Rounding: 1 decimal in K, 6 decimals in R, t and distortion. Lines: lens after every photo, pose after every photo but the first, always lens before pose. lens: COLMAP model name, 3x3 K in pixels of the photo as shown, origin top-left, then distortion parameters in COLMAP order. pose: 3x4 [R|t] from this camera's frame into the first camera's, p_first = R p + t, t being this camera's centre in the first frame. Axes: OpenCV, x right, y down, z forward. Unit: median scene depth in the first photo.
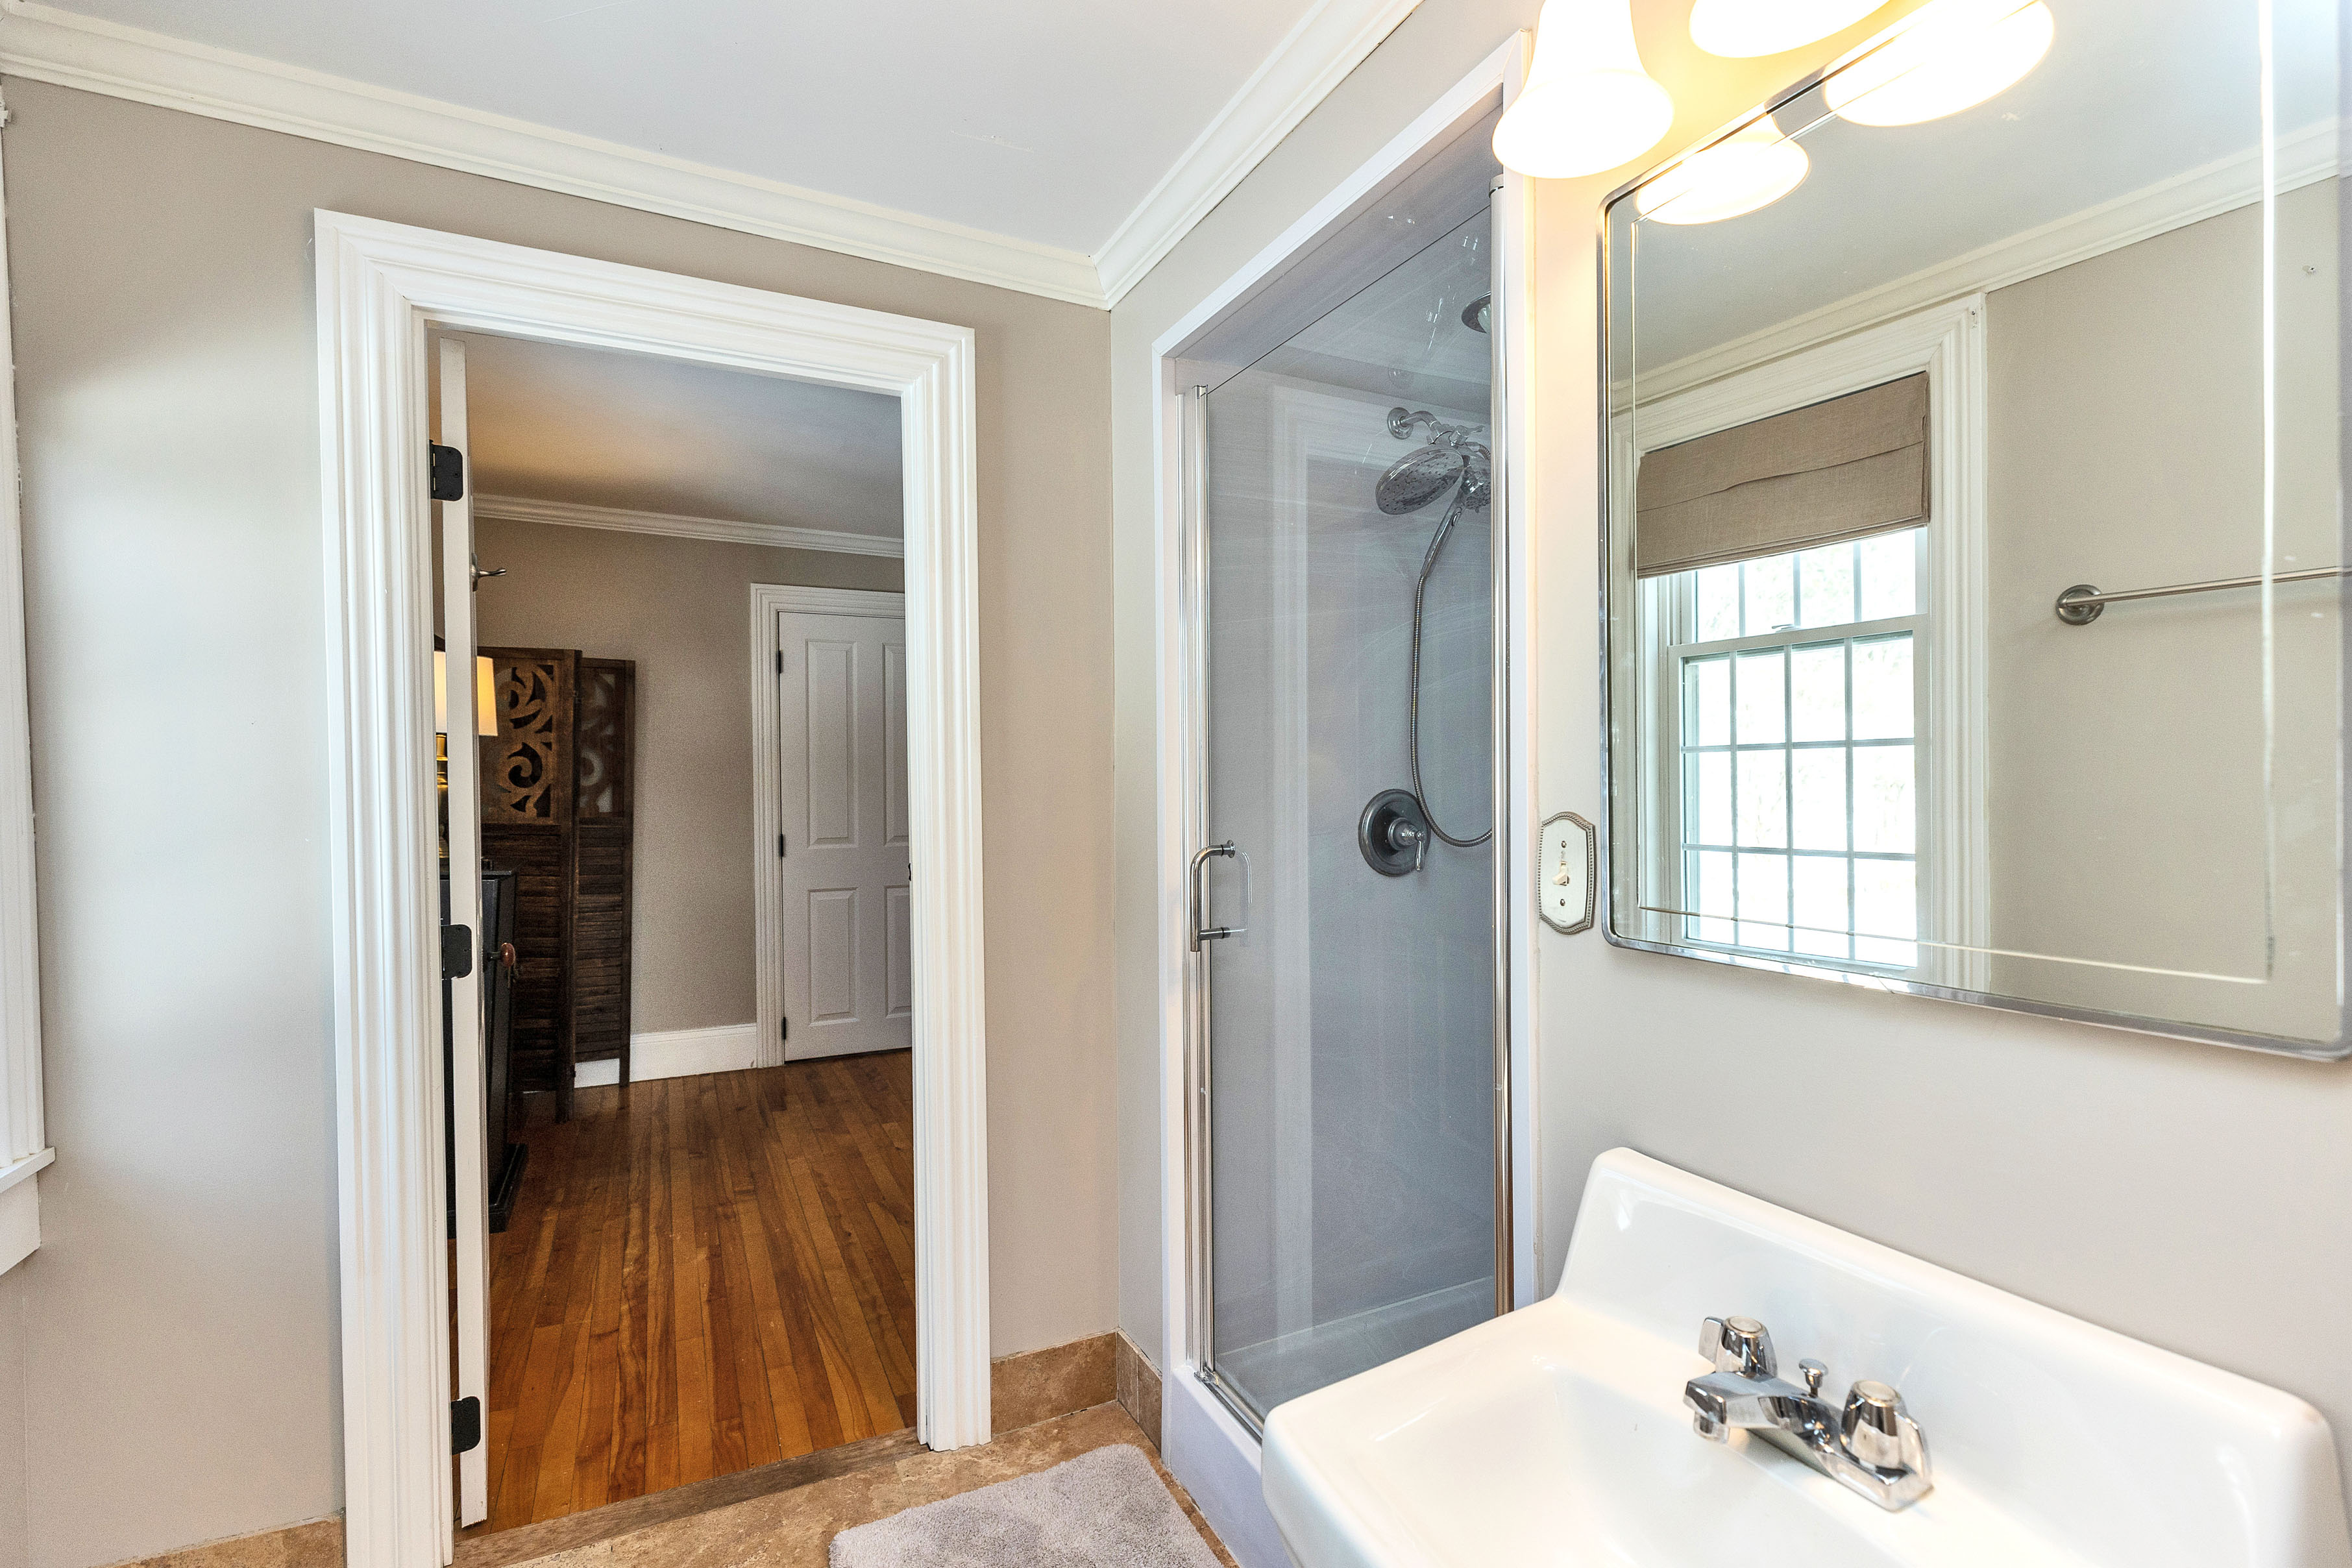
lens RADIAL K [[1044.0, 0, 1179.3], [0, 1044.0, 777.4], [0, 0, 1]] dist [0.002210, 0.000046]
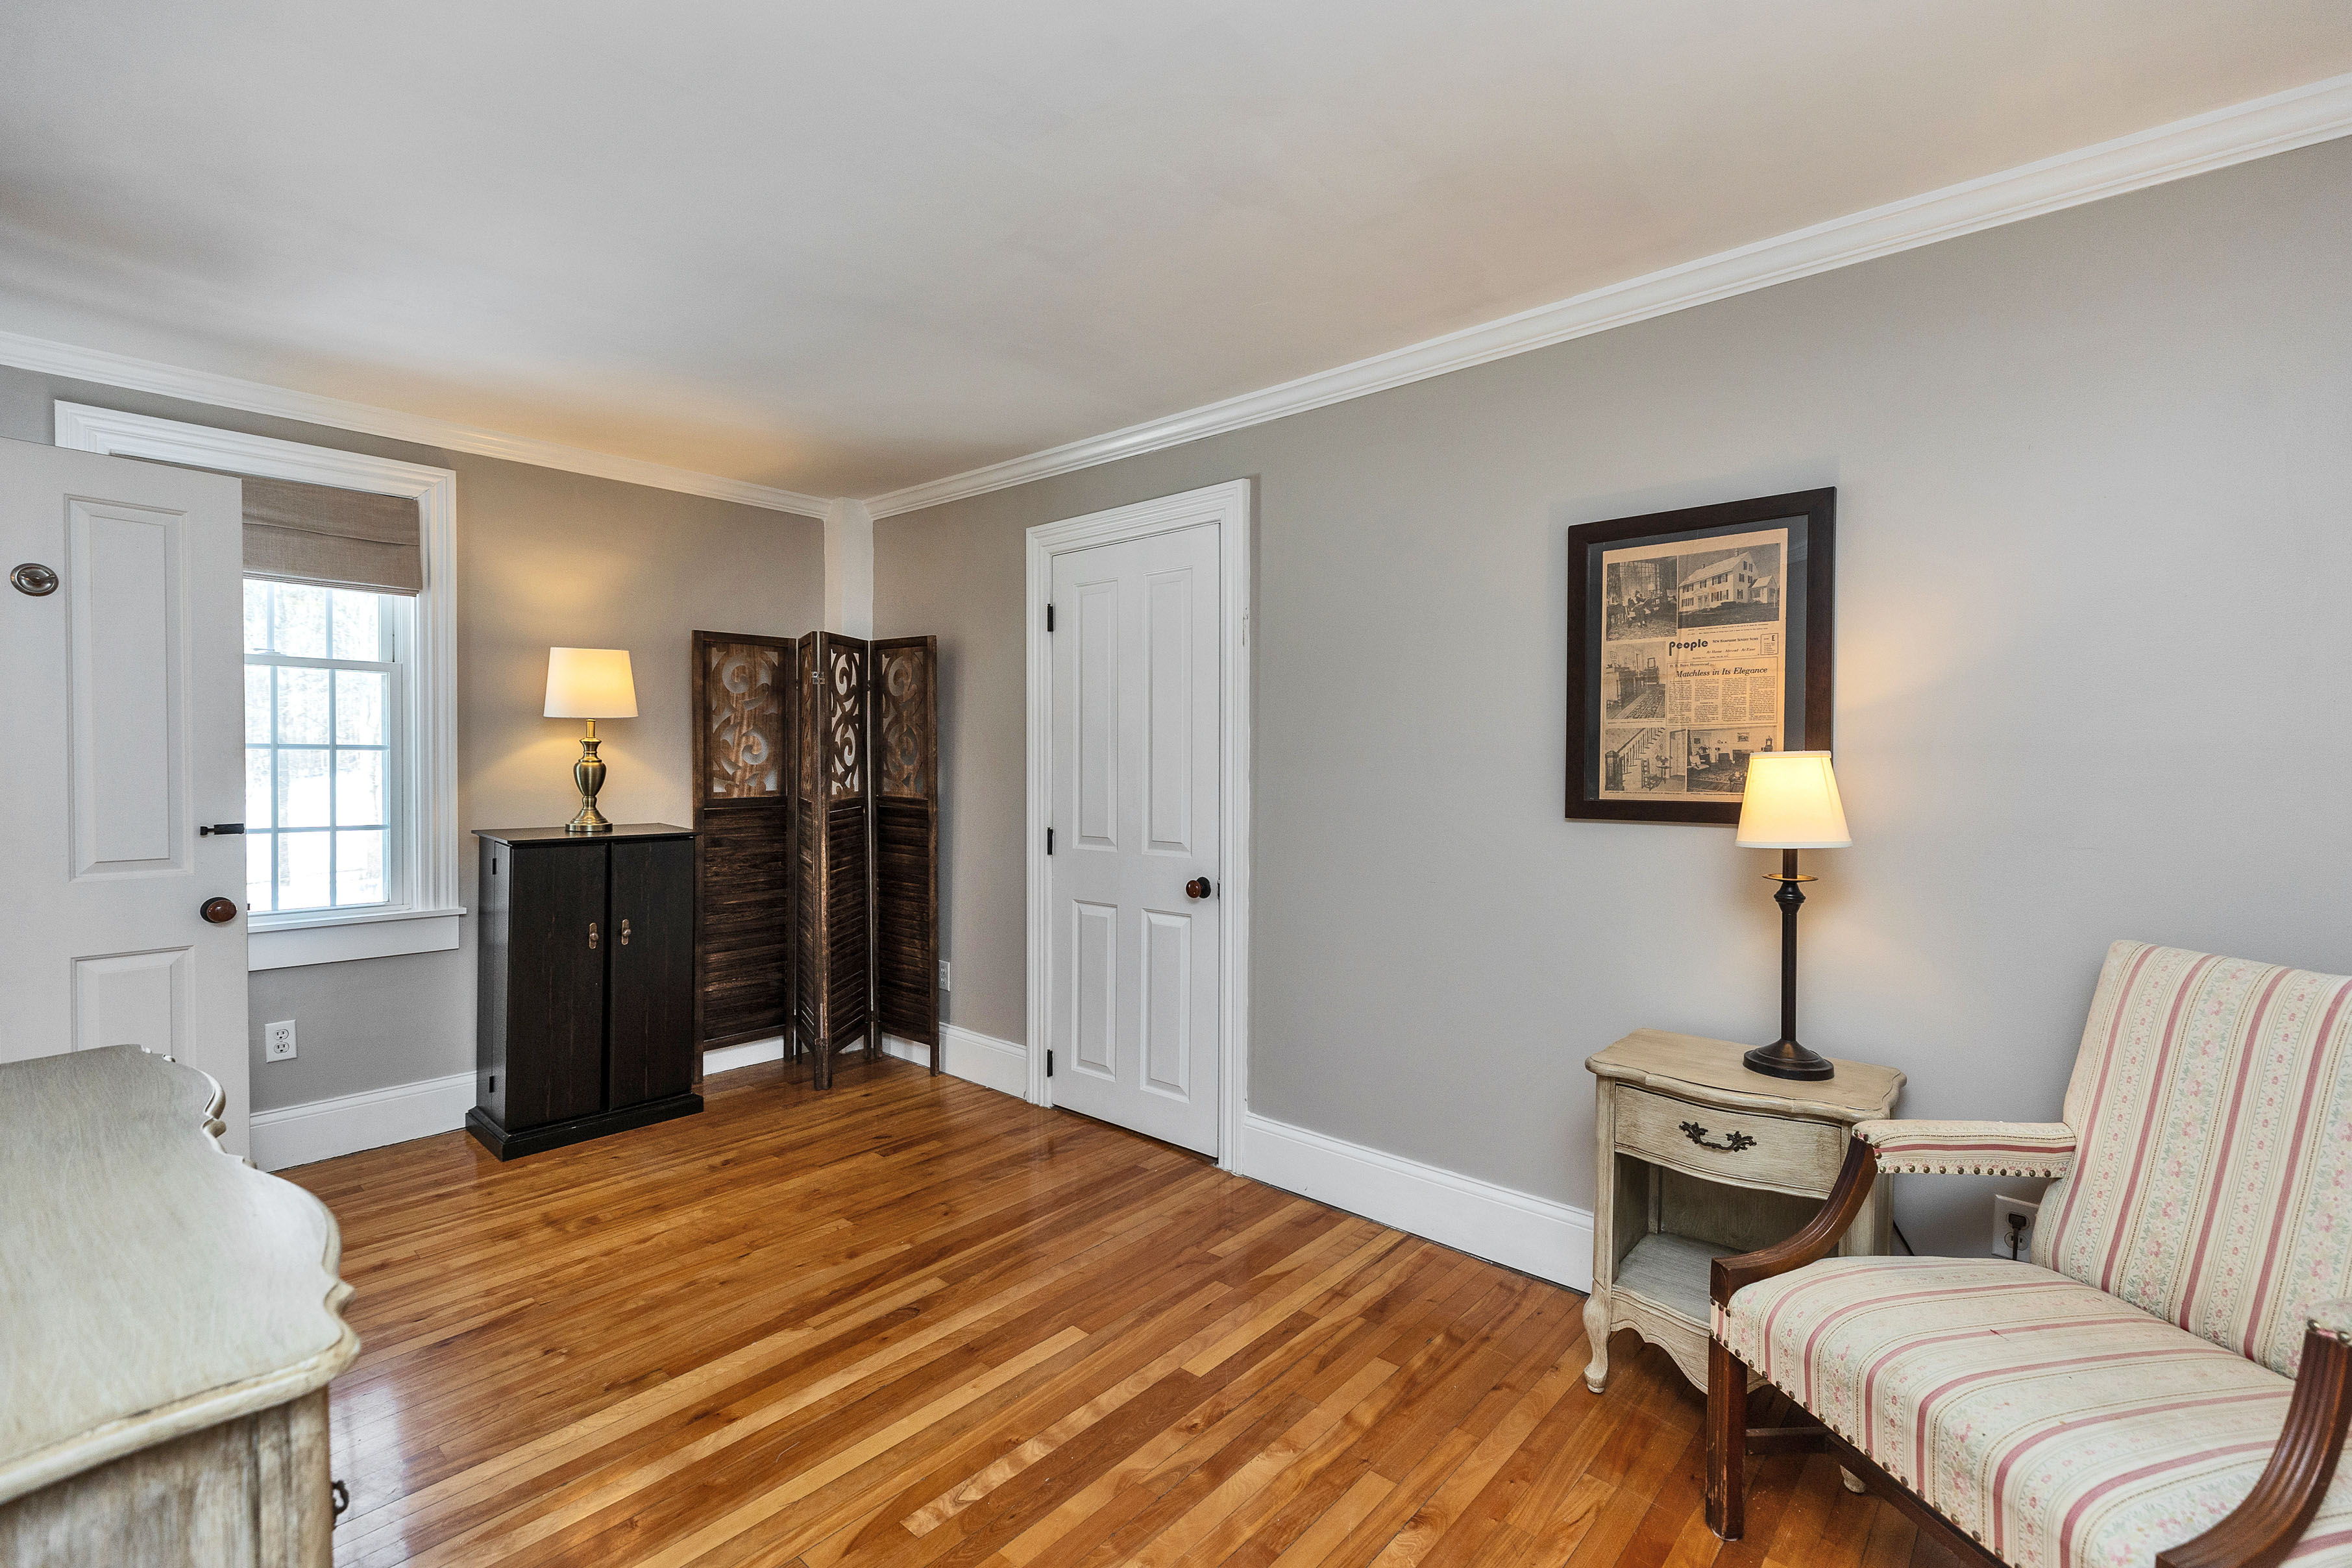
lens RADIAL K [[1044.0, 0, 1179.3], [0, 1044.0, 777.4], [0, 0, 1]] dist [0.002210, 0.000046]
pose [[0.390227, 0.022924, -0.920433, 0.509274], [-0.006611, 0.999734, 0.022097, -0.004573], [0.920695, -0.002538, 0.390275, 0.953694]]
